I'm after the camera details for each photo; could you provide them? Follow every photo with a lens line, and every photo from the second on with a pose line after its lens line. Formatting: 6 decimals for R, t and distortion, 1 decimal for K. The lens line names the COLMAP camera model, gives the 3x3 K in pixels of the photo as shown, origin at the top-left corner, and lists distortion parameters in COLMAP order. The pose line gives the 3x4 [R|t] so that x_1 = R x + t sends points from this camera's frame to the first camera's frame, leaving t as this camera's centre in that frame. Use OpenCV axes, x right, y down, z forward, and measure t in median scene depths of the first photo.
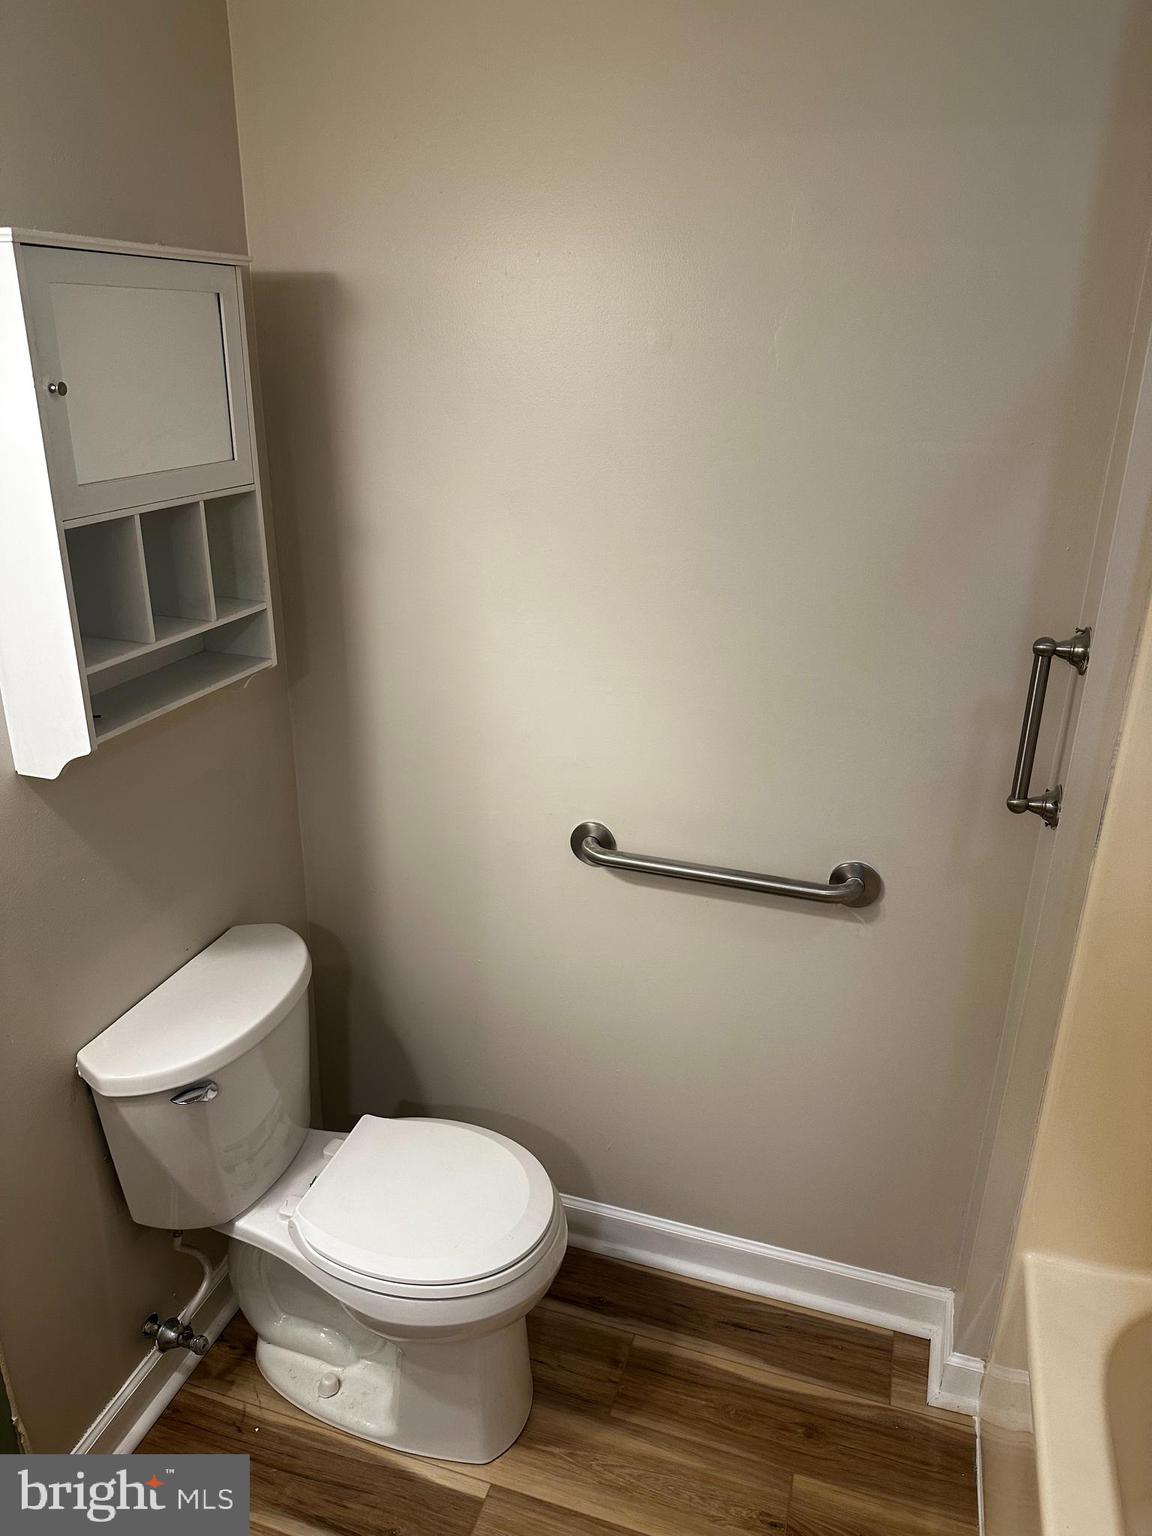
lens RADIAL K [[1076.0, 0, 572.6], [0, 1076.0, 767.6], [0, 0, 1]] dist [0.064322, -0.083347]
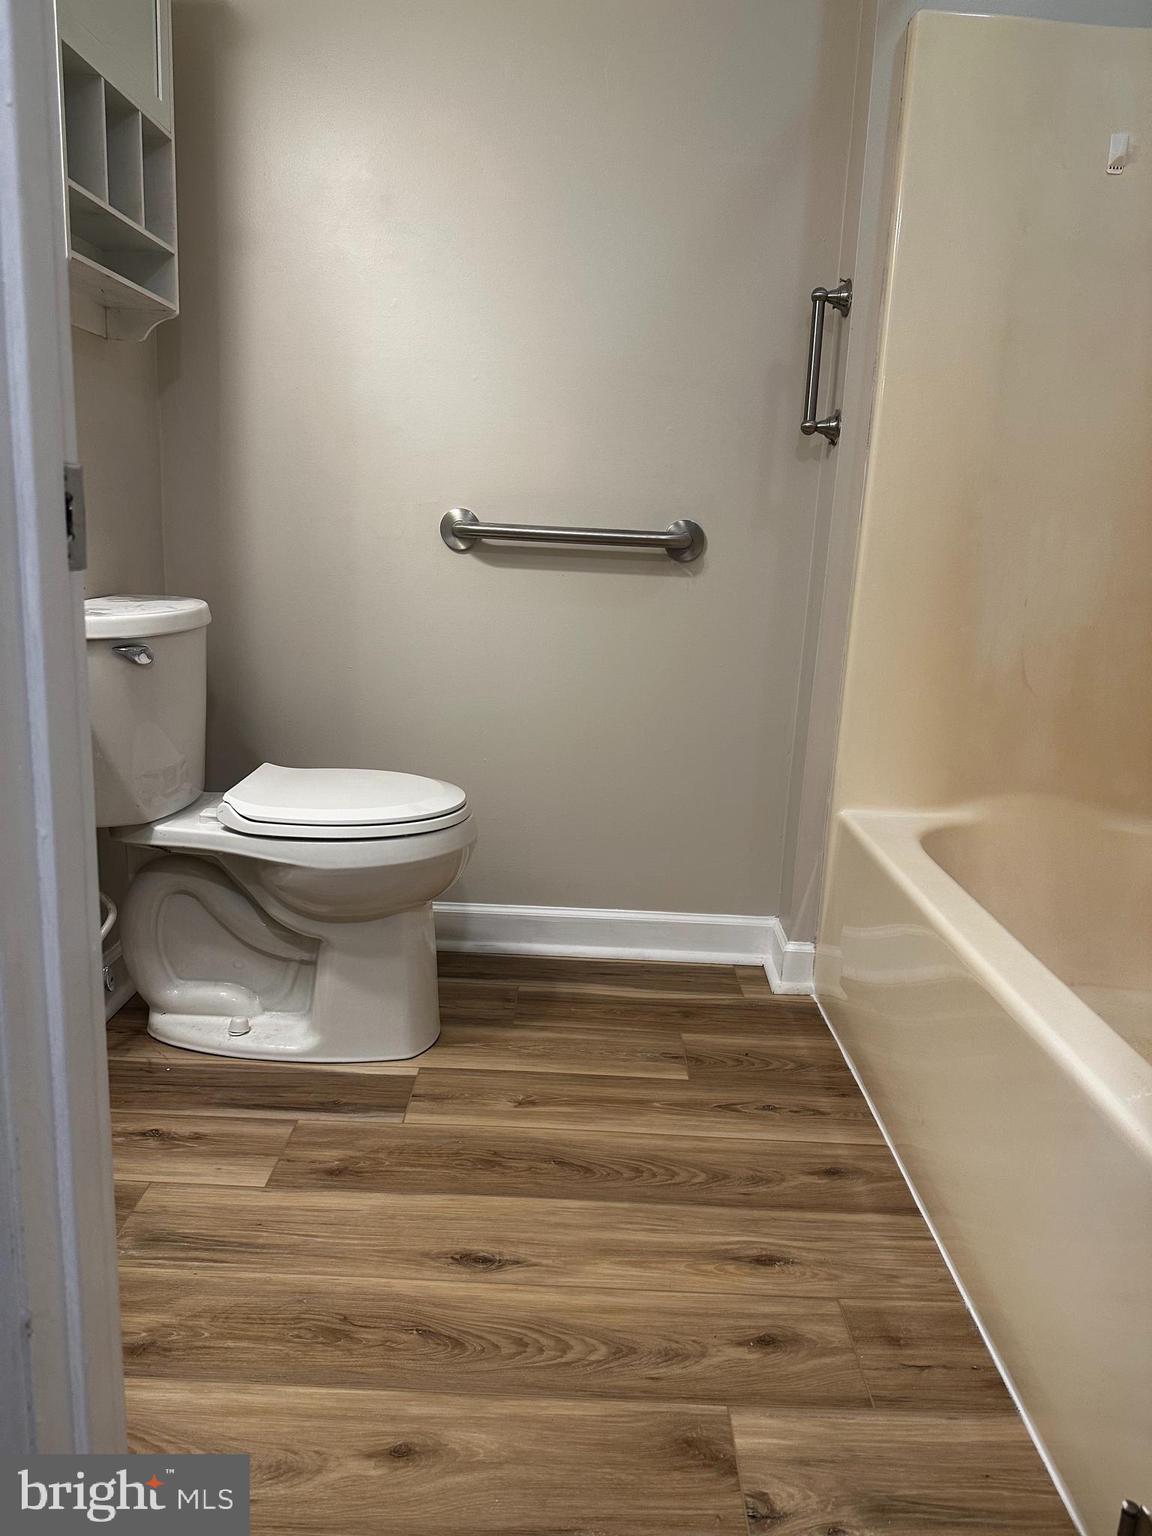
lens RADIAL K [[1076.0, 0, 577.3], [0, 1076.0, 770.8], [0, 0, 1]] dist [0.064322, -0.083347]
pose [[0.952587, -0.038119, 0.301869, -0.221440], [0.081127, 0.988025, -0.131242, 0.493915], [-0.293252, 0.149509, 0.944272, -0.073574]]
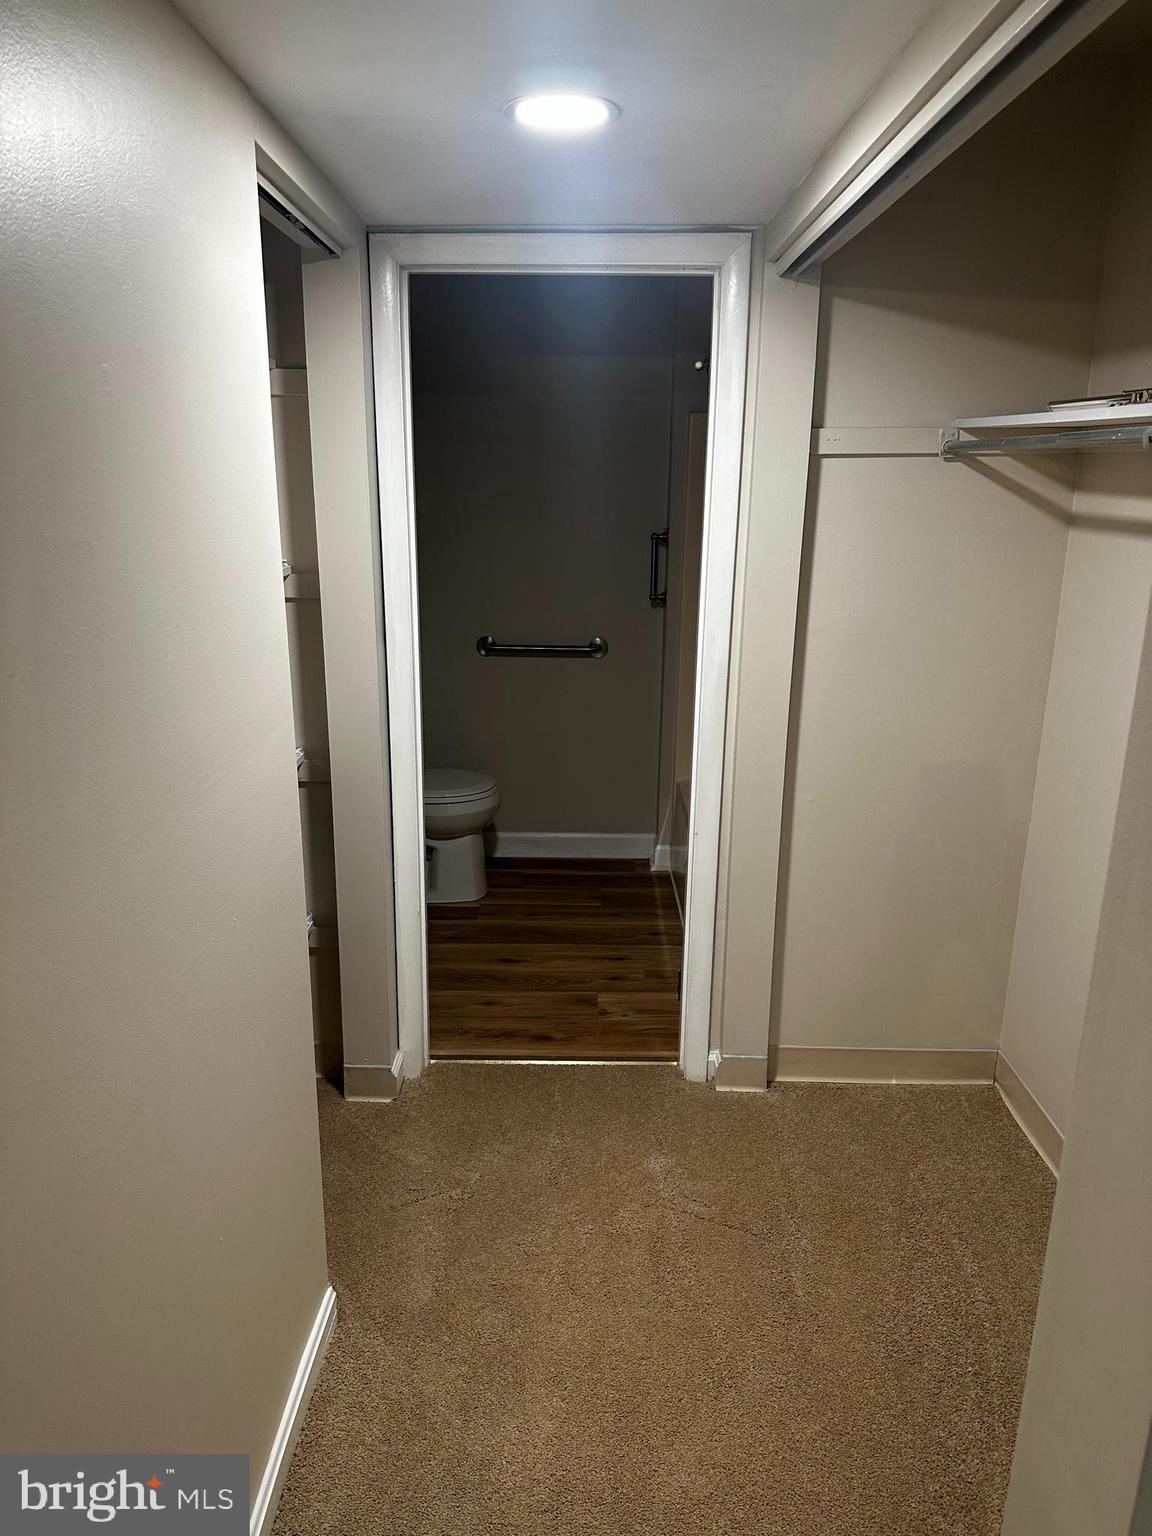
lens RADIAL K [[1076.0, 0, 577.1], [0, 1076.0, 767.2], [0, 0, 1]] dist [0.064322, -0.083347]
pose [[0.954278, -0.085907, 0.286312, -0.486917], [0.115660, 0.989325, -0.088654, 0.561442], [-0.275639, 0.117715, 0.954026, -1.234902]]
